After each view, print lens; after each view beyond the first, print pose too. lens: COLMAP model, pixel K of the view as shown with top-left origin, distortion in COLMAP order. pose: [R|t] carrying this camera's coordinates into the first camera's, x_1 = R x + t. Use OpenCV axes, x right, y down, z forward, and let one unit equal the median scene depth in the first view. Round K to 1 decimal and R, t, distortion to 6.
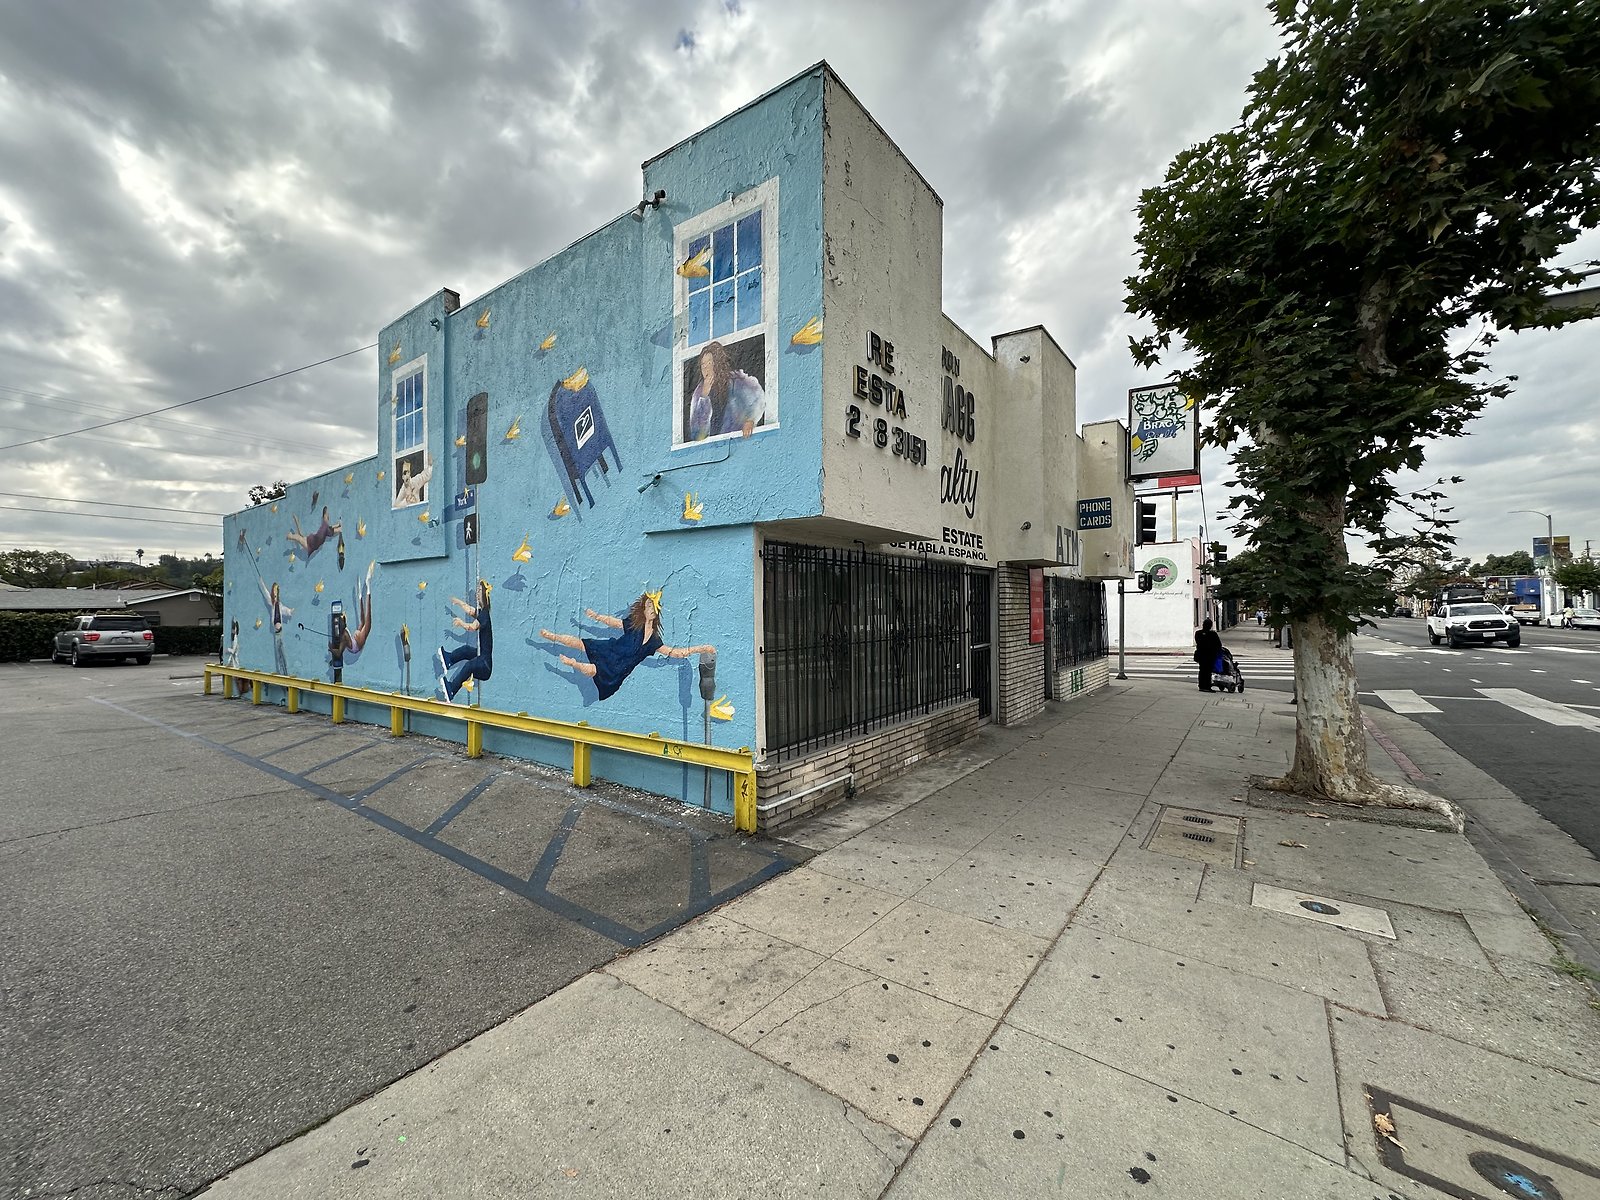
lens RADIAL K [[640.8, 0, 797.8], [0, 640.8, 600.0], [0, 0, 1]] dist [-0.003847, 0.000670]
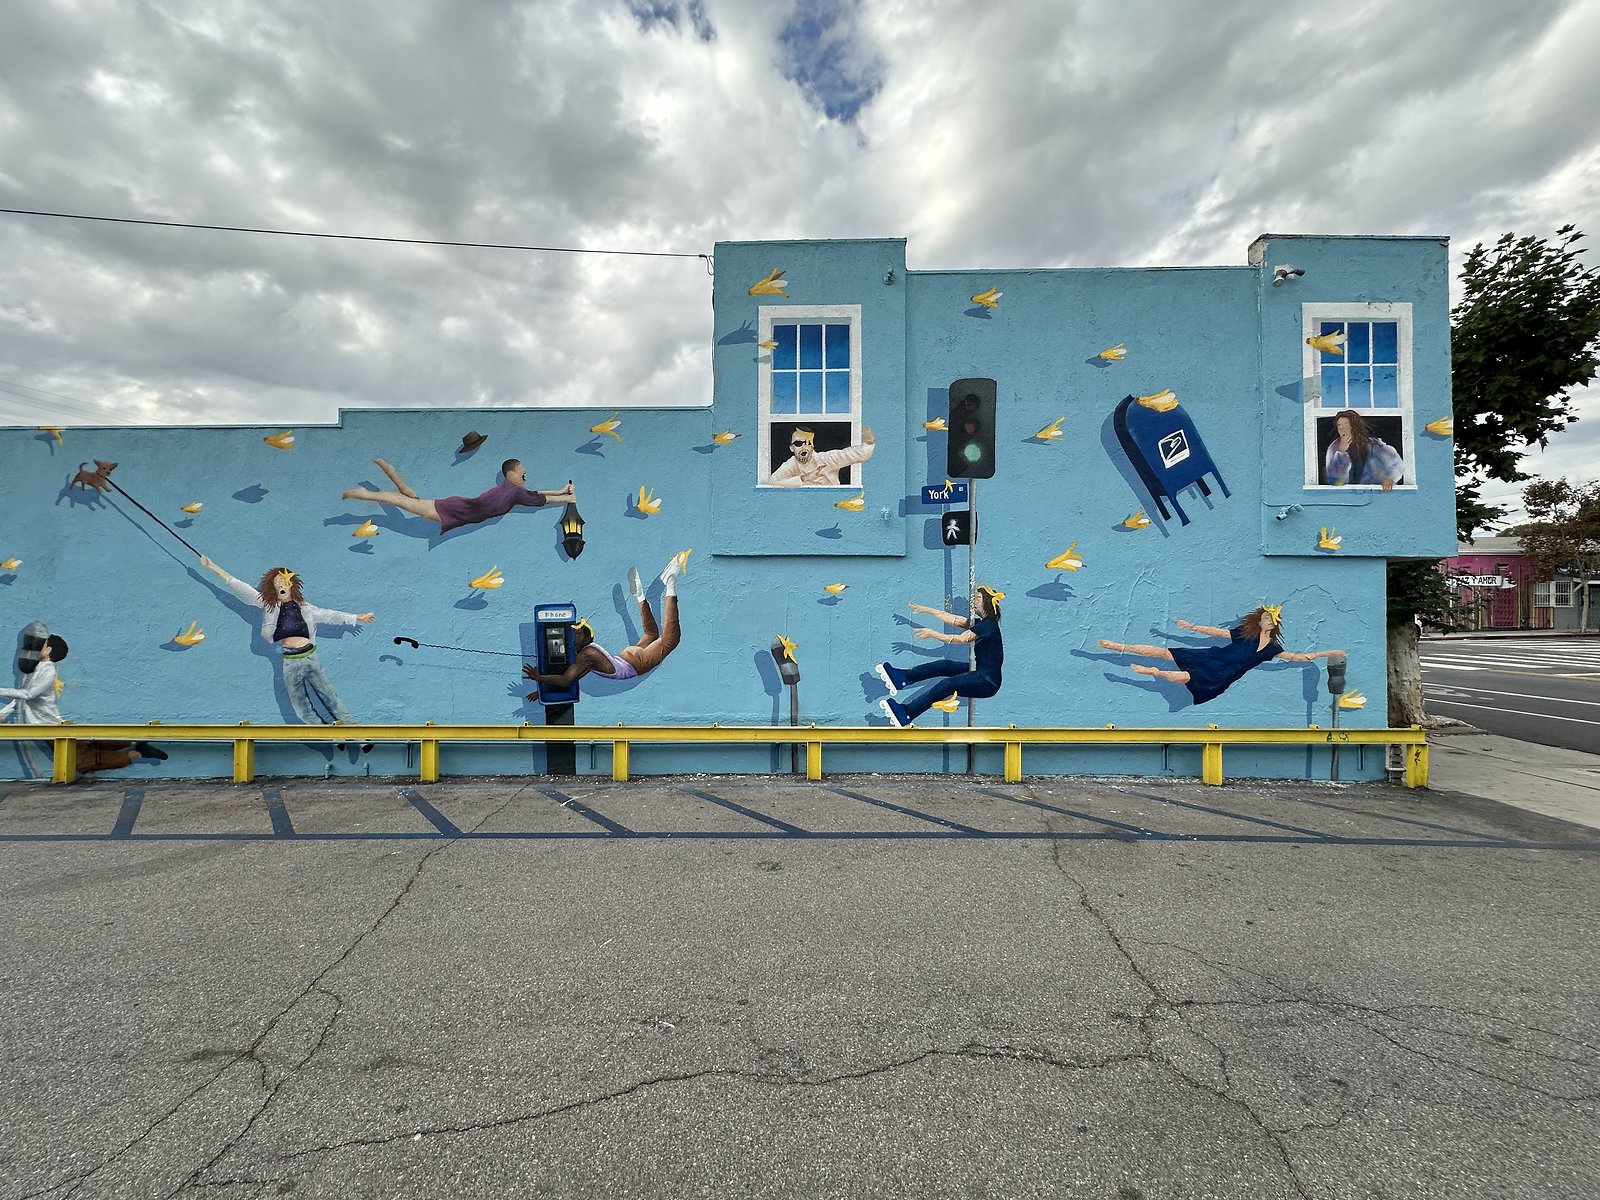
lens RADIAL K [[640.8, 0, 792.6], [0, 640.8, 600.2], [0, 0, 1]] dist [-0.003847, 0.000670]
pose [[0.821475, 0.013696, 0.570079, -1.546957], [-0.015177, 0.999883, -0.002152, -0.007230], [-0.570042, -0.006885, 0.821587, 0.520862]]
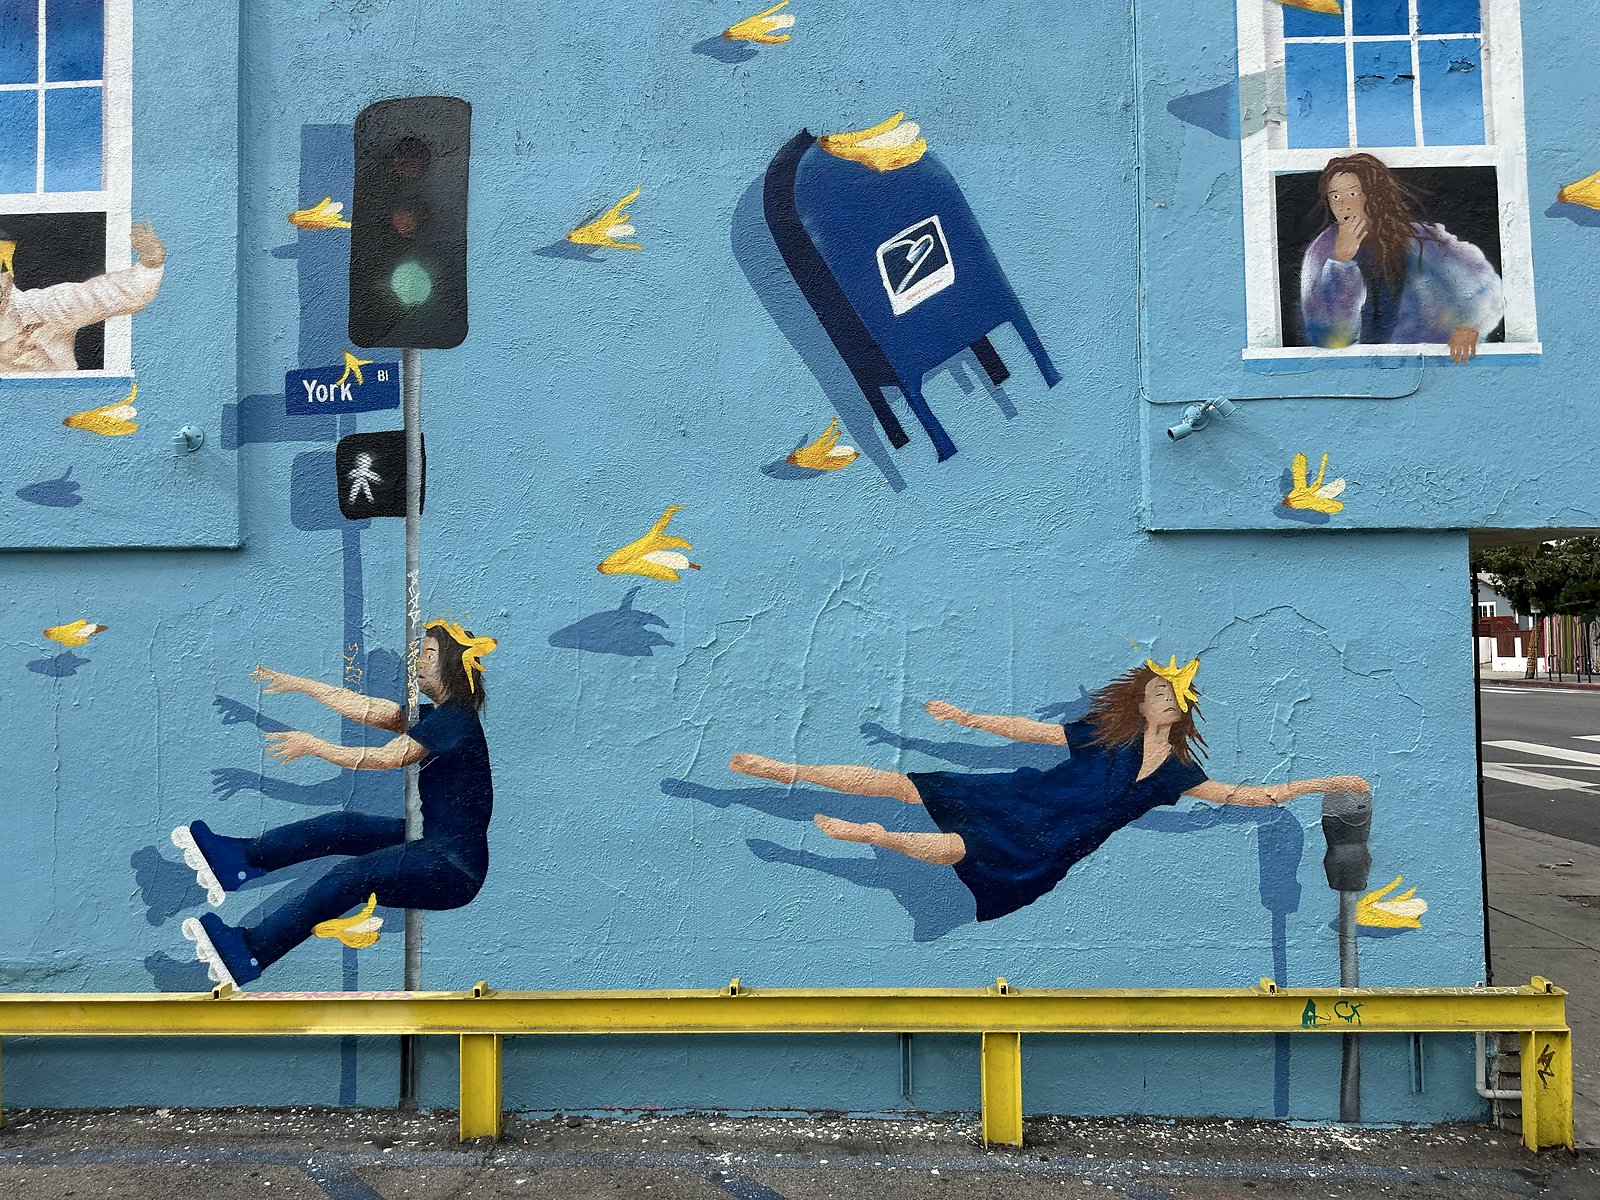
lens RADIAL K [[1127.0, 0, 796.4], [0, 1127.0, 599.7], [0, 0, 1]] dist [0.043076, -0.047383]
pose [[0.827554, 0.017755, 0.561105, -0.858779], [-0.000180, 0.999508, -0.031362, -0.030377], [-0.561386, 0.025852, 0.827150, 0.470989]]
